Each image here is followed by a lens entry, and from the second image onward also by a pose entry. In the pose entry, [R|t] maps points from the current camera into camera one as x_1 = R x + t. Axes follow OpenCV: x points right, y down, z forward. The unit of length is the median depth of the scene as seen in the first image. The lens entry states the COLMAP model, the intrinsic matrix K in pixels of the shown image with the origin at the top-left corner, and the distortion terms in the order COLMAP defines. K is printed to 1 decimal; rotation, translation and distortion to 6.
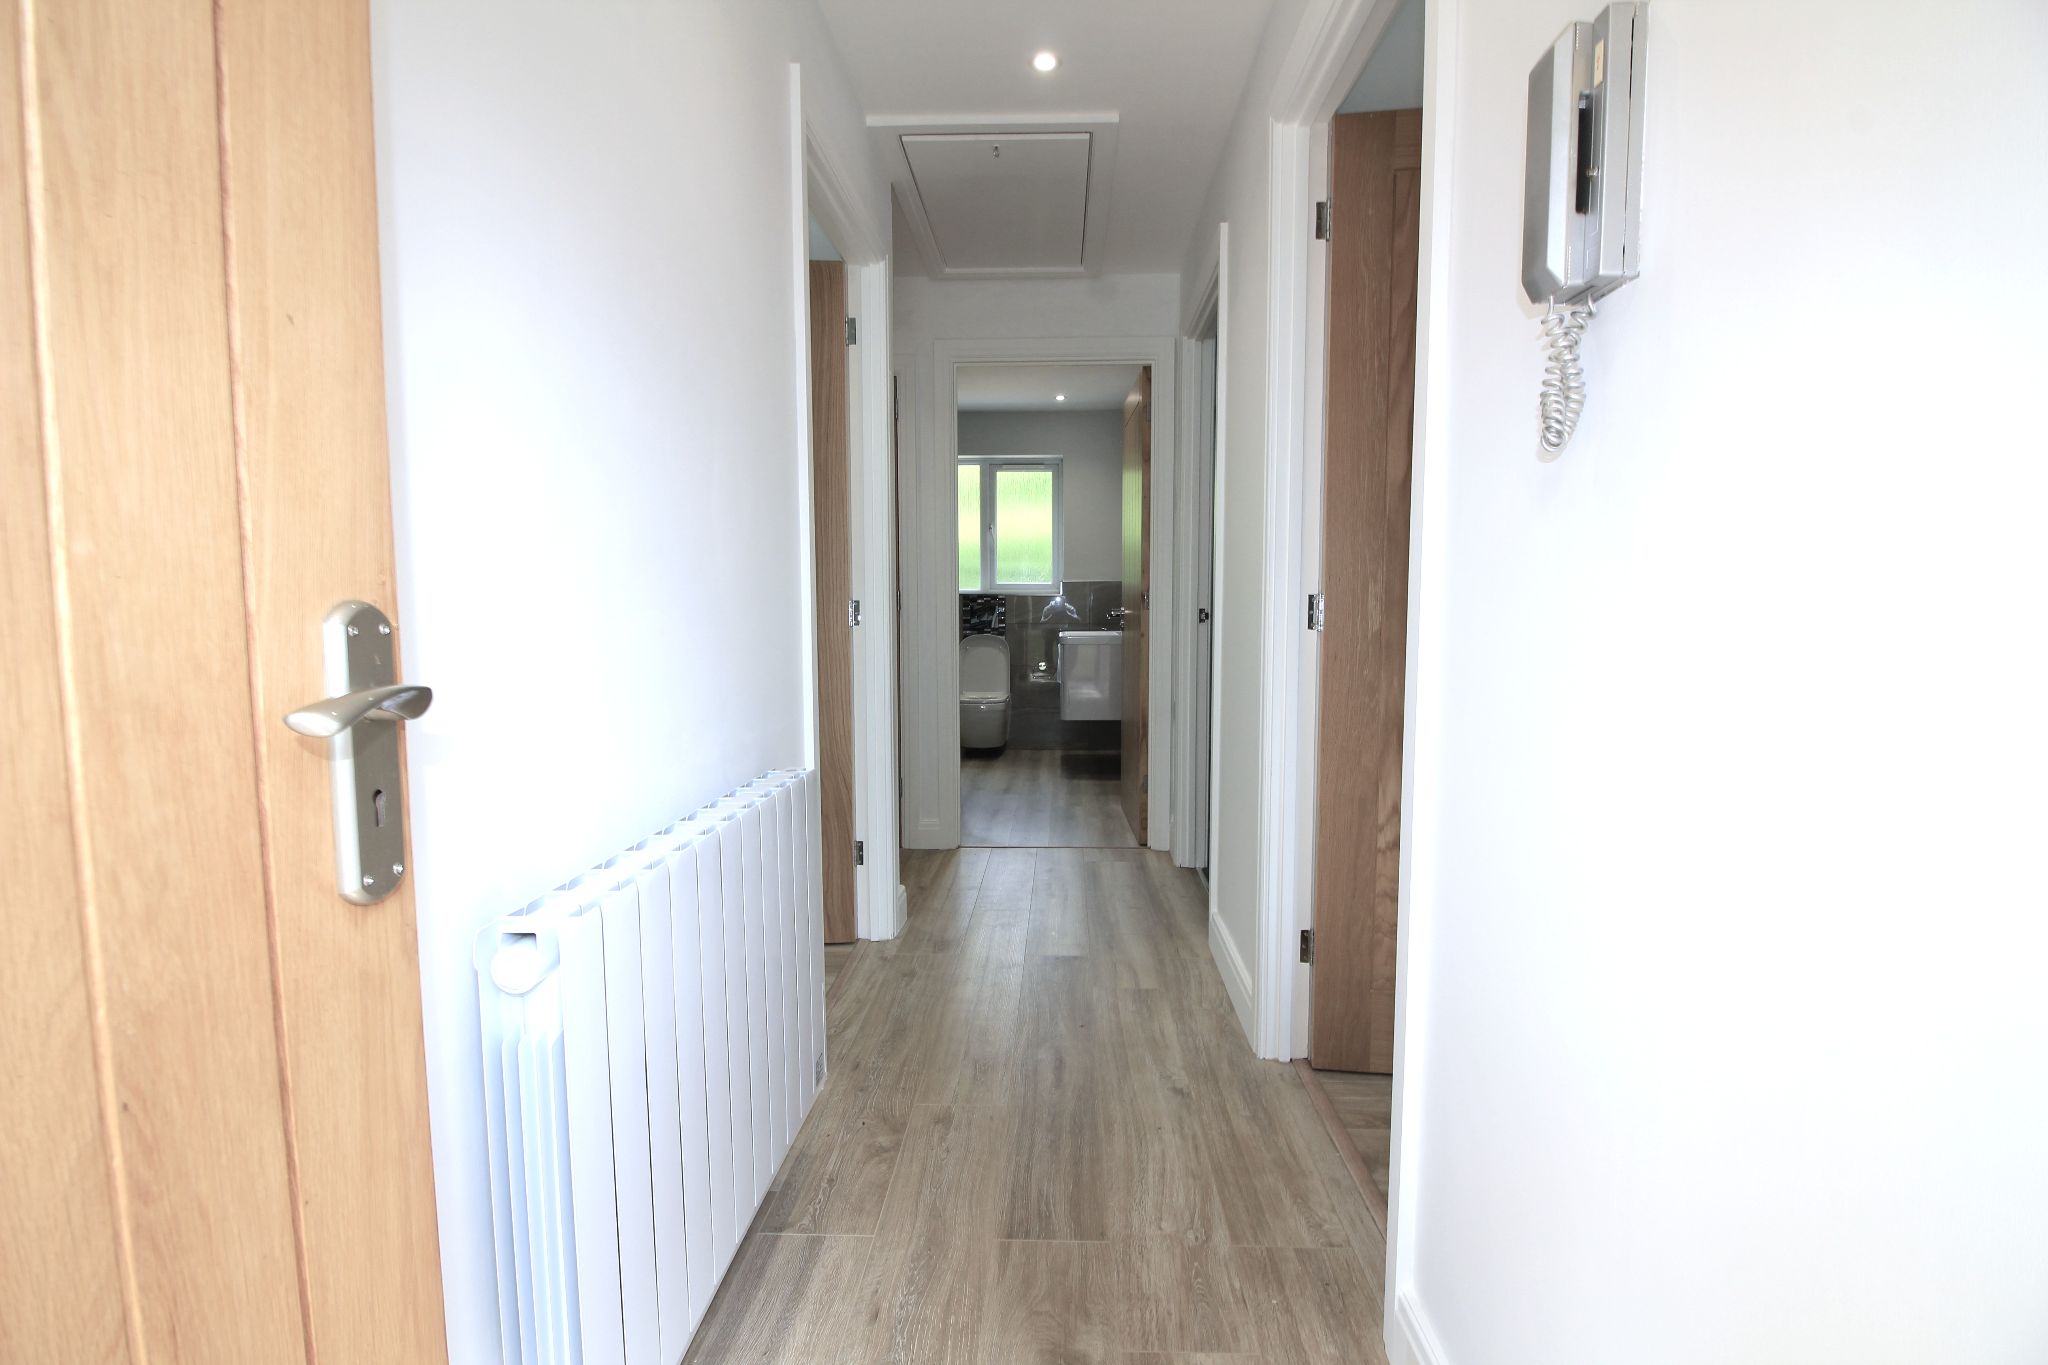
lens RADIAL K [[964.8, 0, 1024.0], [0, 964.8, 682.5], [0, 0, 1]] dist [-0.000732, -0.000033]
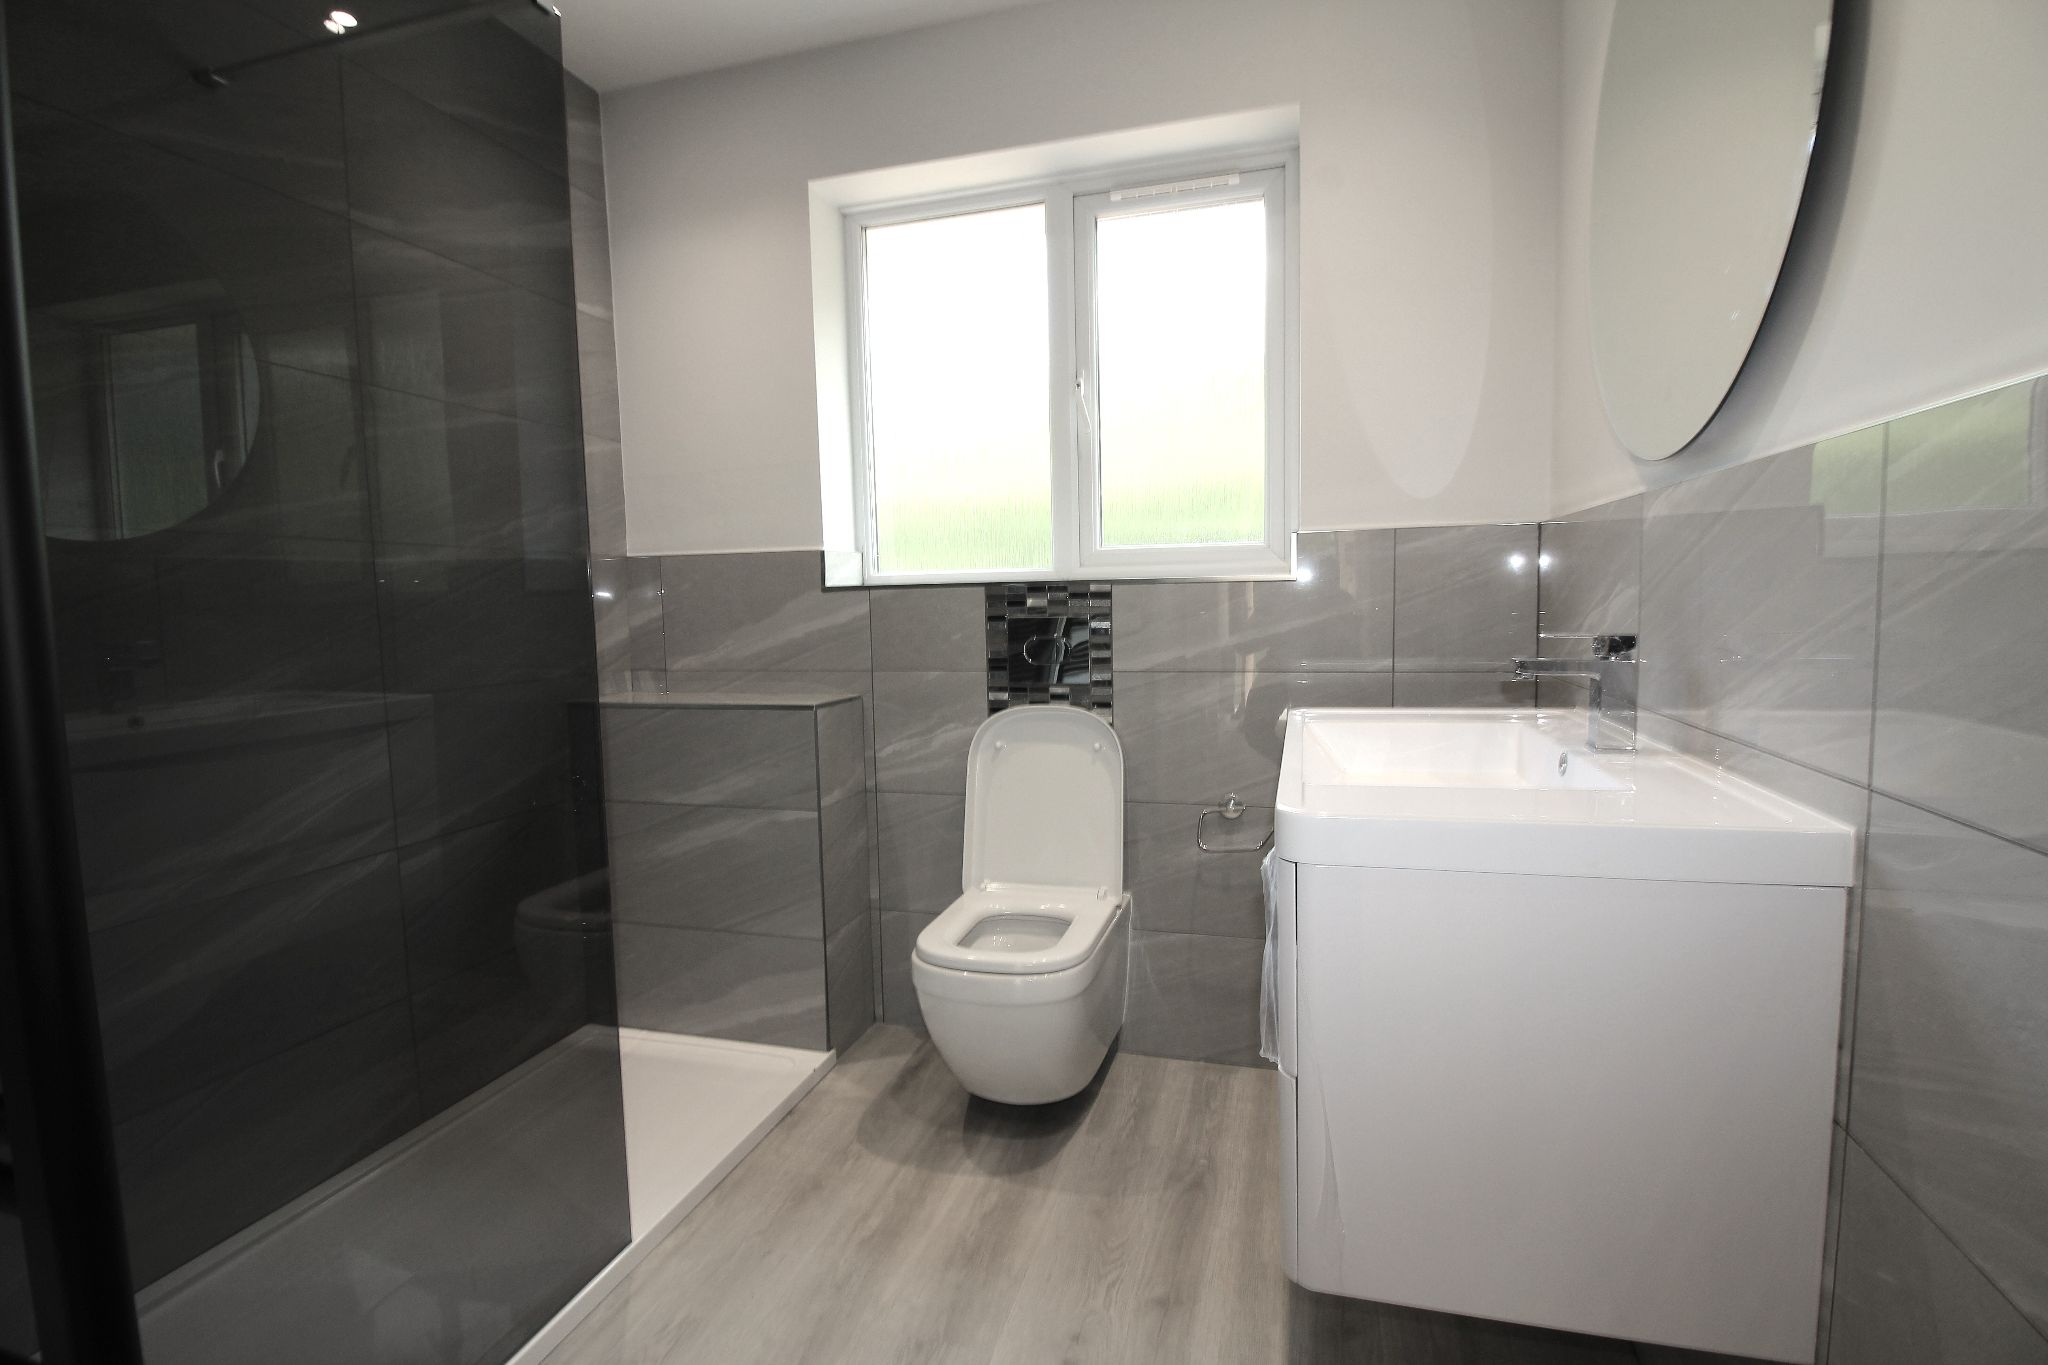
lens RADIAL K [[964.8, 0, 1024.0], [0, 964.8, 682.5], [0, 0, 1]] dist [-0.000732, -0.000033]
pose [[0.969743, -0.000728, -0.244127, 0.029802], [0.002340, 0.999977, 0.006315, -0.058597], [0.244117, -0.006695, 0.969723, 0.671498]]
